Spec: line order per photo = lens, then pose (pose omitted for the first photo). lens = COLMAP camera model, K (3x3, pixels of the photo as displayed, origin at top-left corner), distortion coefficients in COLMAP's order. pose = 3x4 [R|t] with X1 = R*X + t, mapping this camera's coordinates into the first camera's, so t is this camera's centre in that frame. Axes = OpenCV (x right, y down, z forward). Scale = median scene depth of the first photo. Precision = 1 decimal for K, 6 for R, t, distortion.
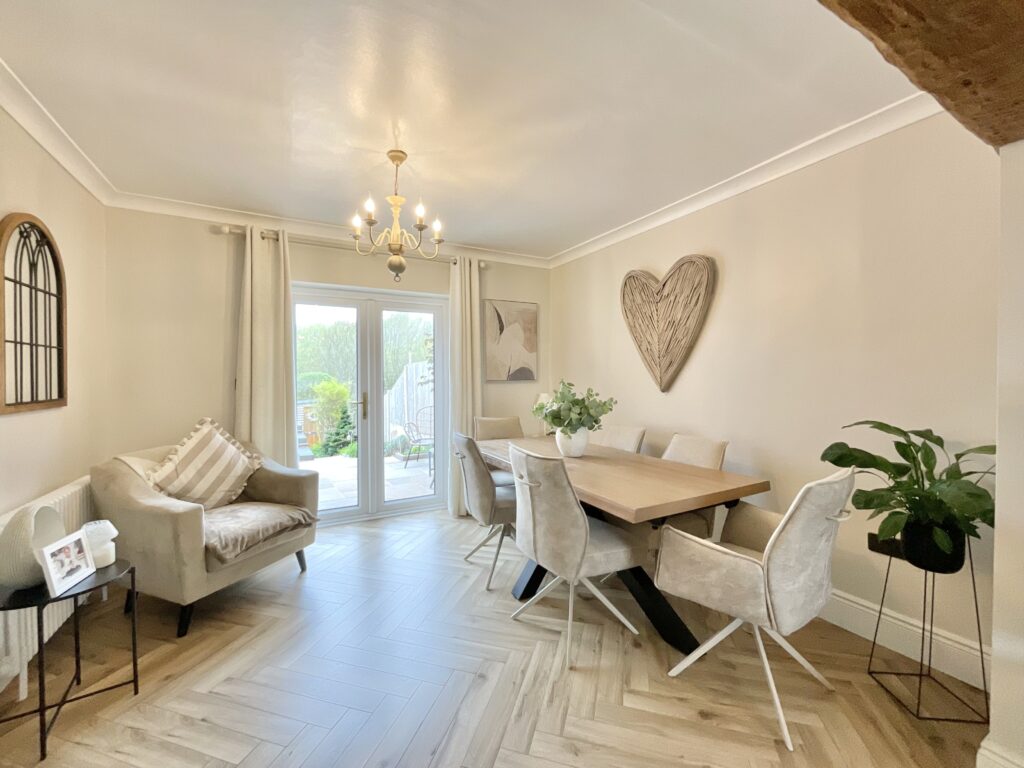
lens RADIAL K [[410.5, 0, 506.6], [0, 410.5, 383.6], [0, 0, 1]] dist [-0.001924, -0.000173]
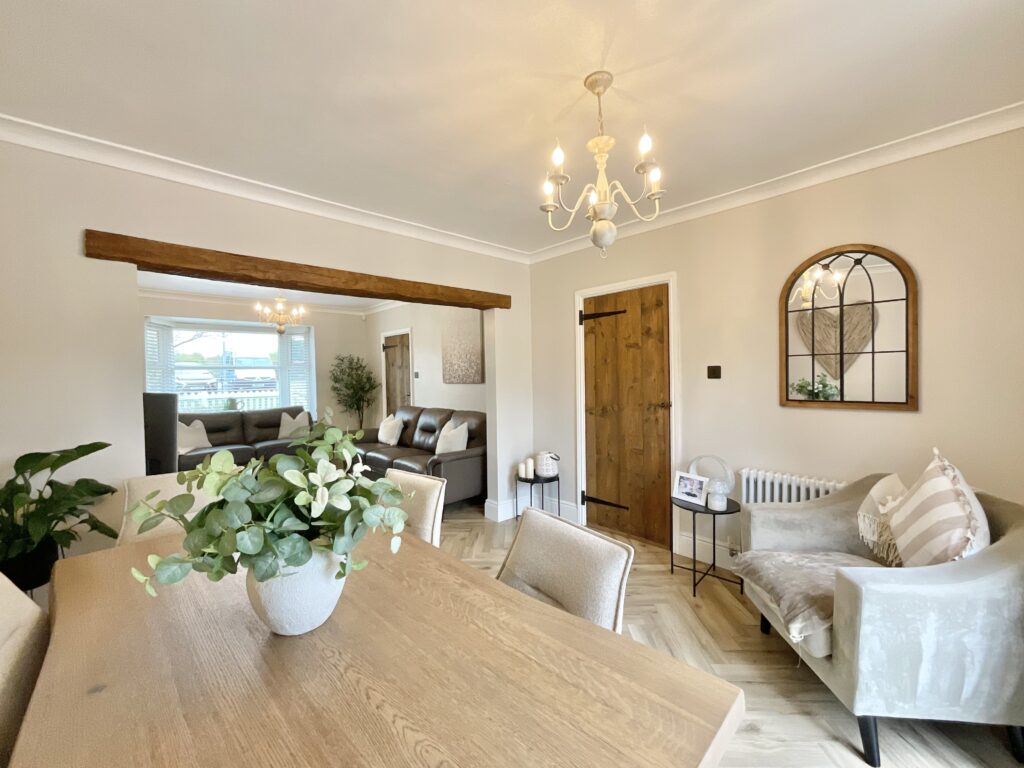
lens RADIAL K [[417.0, 0, 509.6], [0, 417.0, 382.9], [0, 0, 1]] dist [-0.002755, 0.001032]
pose [[-0.970086, 0.023534, -0.241618, 0.059824], [0.015577, 0.999273, 0.034792, -0.050167], [0.242261, 0.029987, -0.969748, 1.421846]]
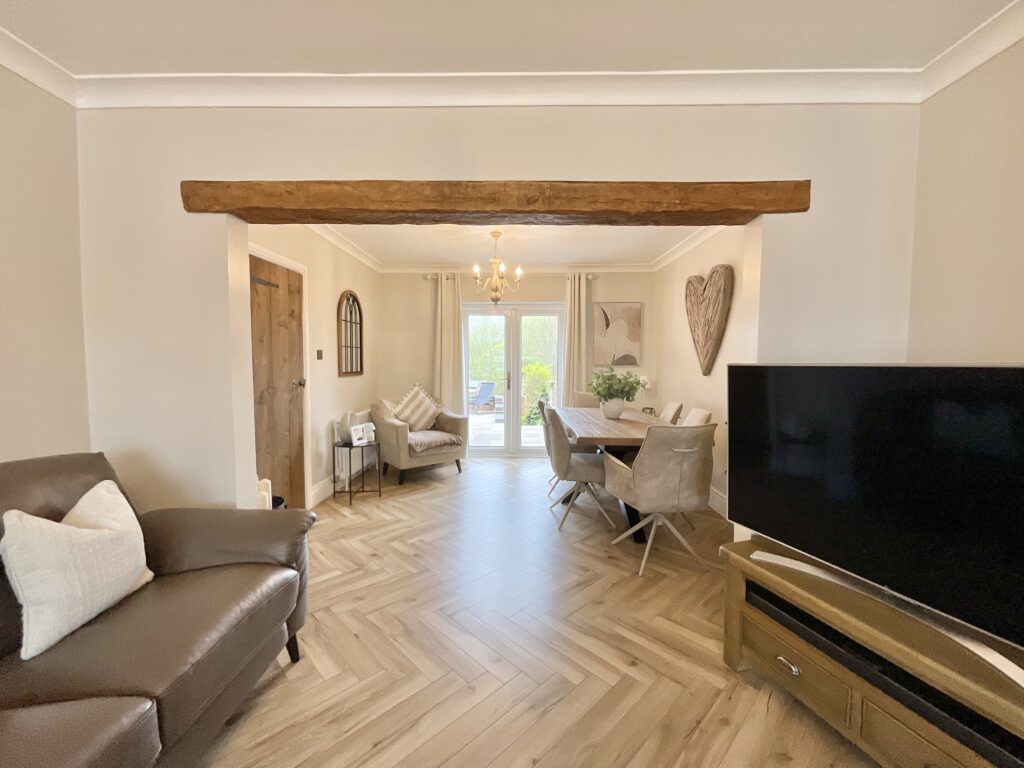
lens RADIAL K [[413.9, 0, 512.0], [0, 413.9, 384.0], [0, 0, 1]] dist [-0.000887, 0.000081]
pose [[0.870321, 0.032596, -0.491405, 0.569591], [-0.012713, 0.998962, 0.043747, -0.001335], [0.492321, -0.031827, 0.869832, -0.426550]]
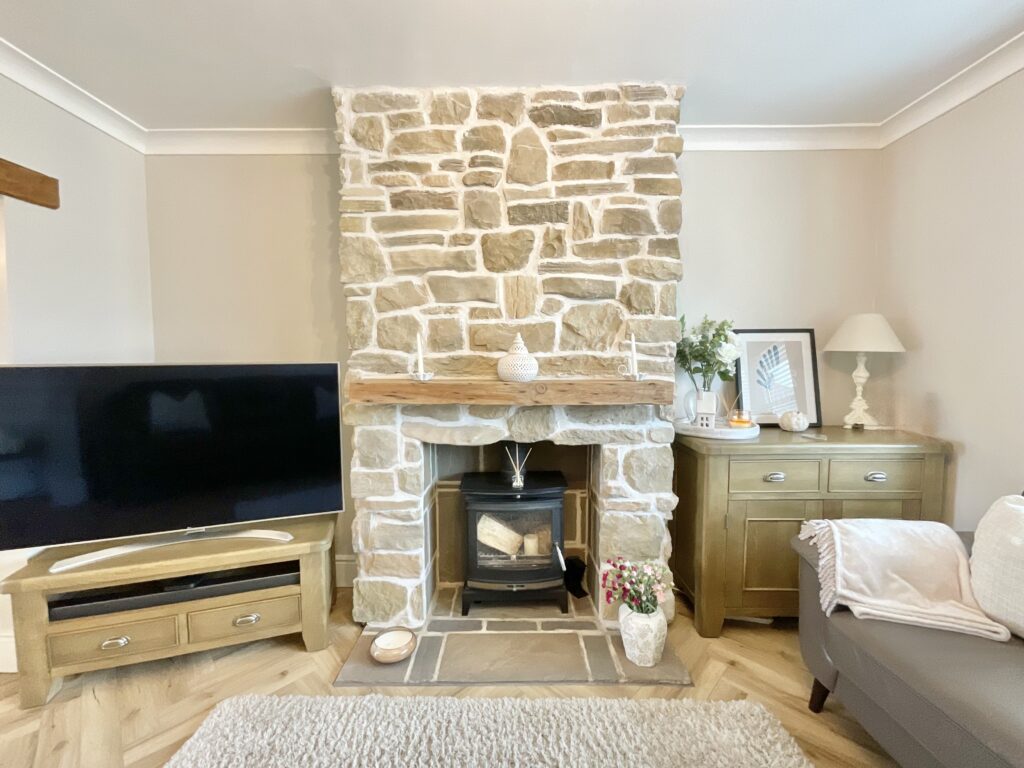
lens RADIAL K [[417.0, 0, 509.6], [0, 417.0, 382.9], [0, 0, 1]] dist [-0.002755, 0.001032]
pose [[0.478896, -0.046345, 0.876647, 0.389648], [0.015553, 0.998897, 0.044311, 0.001337], [-0.877734, -0.007586, 0.479089, -0.563546]]
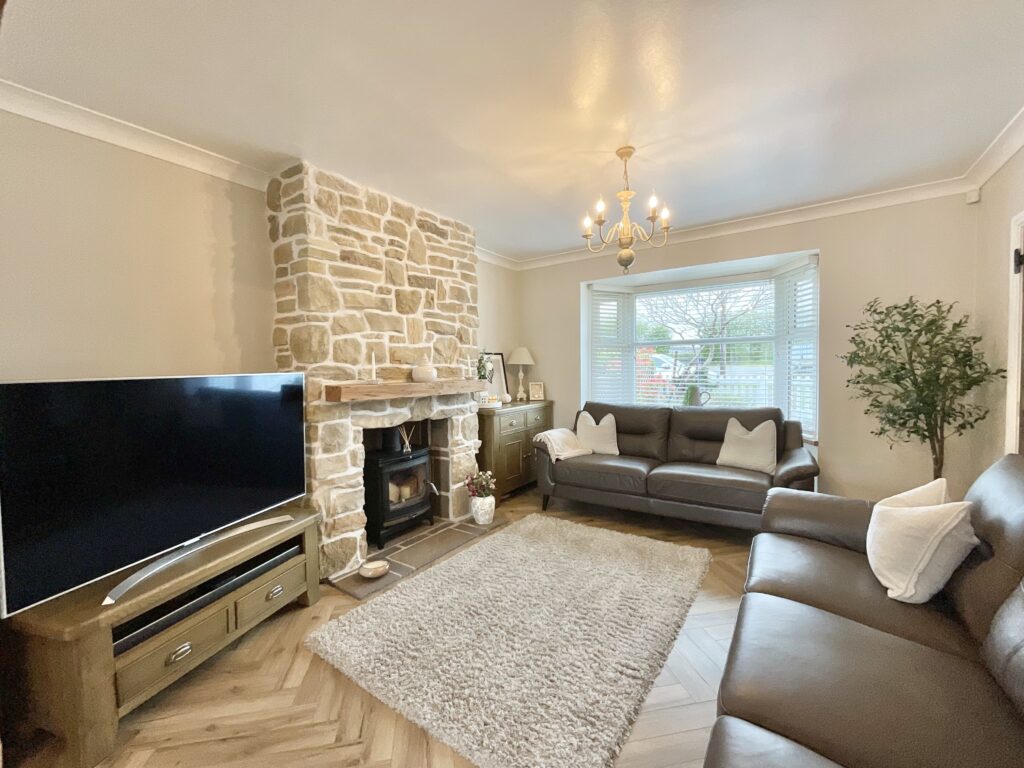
lens RADIAL K [[417.0, 0, 509.6], [0, 417.0, 382.9], [0, 0, 1]] dist [-0.002755, 0.001032]
pose [[-0.446499, -0.022608, 0.894498, -0.136411], [0.031310, 0.998674, 0.040870, -0.008588], [-0.894236, 0.046255, -0.445199, 0.064201]]
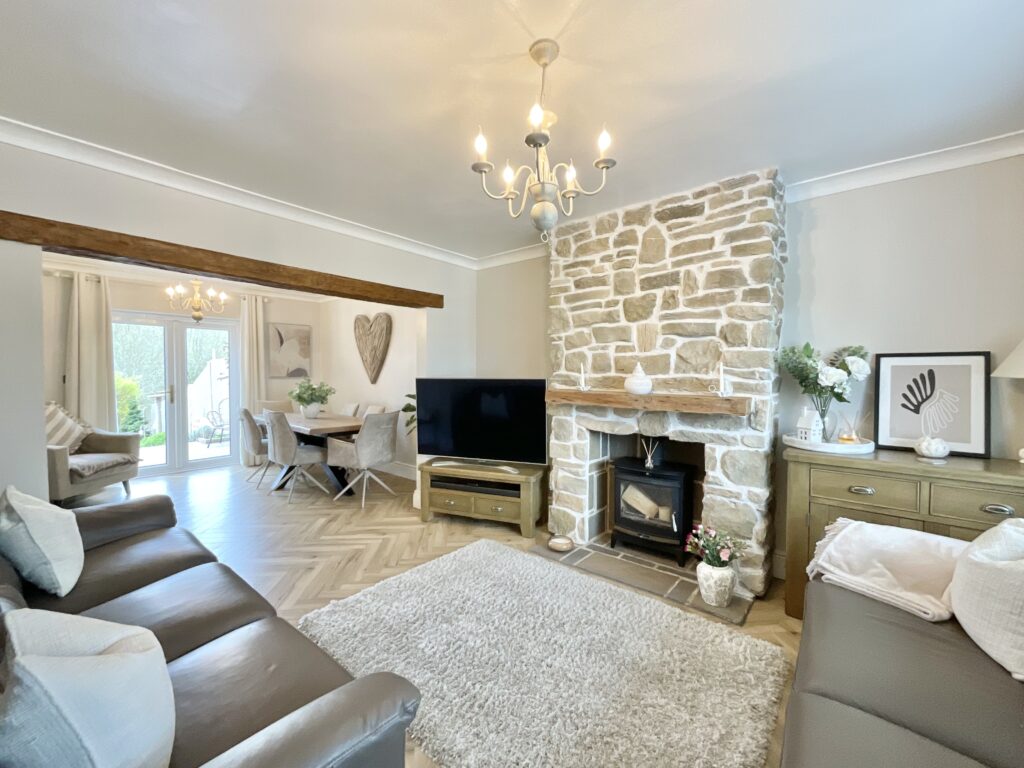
lens RADIAL K [[417.0, 0, 509.6], [0, 417.0, 382.9], [0, 0, 1]] dist [-0.002755, 0.001032]
pose [[0.929817, -0.002125, 0.368017, 0.309695], [-0.002673, 0.999918, 0.012526, -0.010459], [-0.368014, -0.012631, 0.929735, -1.112100]]
